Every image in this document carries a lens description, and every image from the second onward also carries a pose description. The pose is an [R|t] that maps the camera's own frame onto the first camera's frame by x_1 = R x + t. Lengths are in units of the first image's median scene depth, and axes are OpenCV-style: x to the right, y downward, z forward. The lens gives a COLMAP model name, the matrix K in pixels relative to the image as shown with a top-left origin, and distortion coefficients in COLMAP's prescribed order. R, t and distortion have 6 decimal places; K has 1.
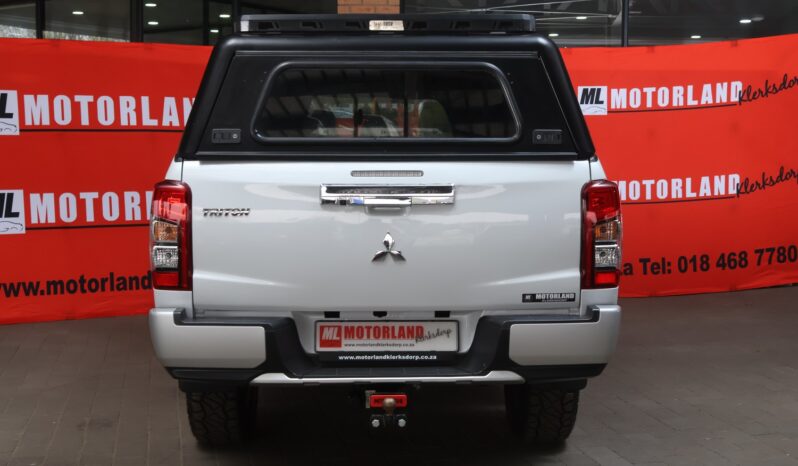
lens RADIAL K [[1136.5, 0, 386.7], [0, 1136.5, 191.2], [0, 0, 1]] dist [-0.084237, 0.000000]
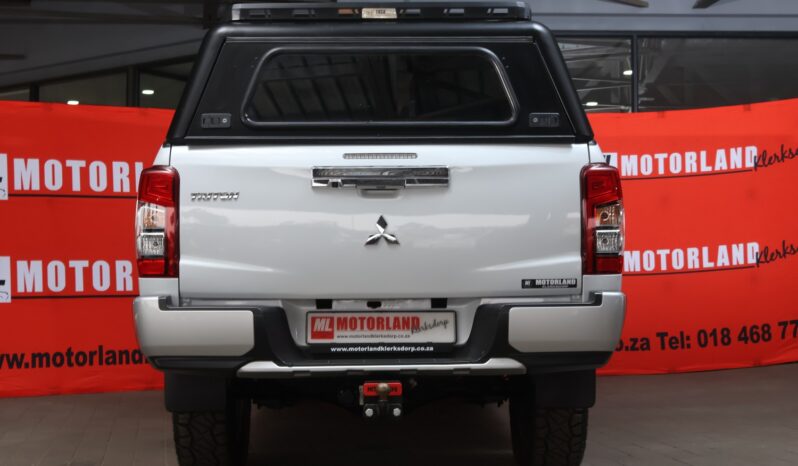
lens RADIAL K [[1200.9, 0, 396.5], [0, 1200.9, 225.1], [0, 0, 1]] dist [-0.074643, 0.000000]
pose [[0.999965, -0.007607, -0.003538, 0.017211], [0.007123, 0.992605, -0.121182, 0.164265], [0.004433, 0.121152, 0.992624, -0.015044]]
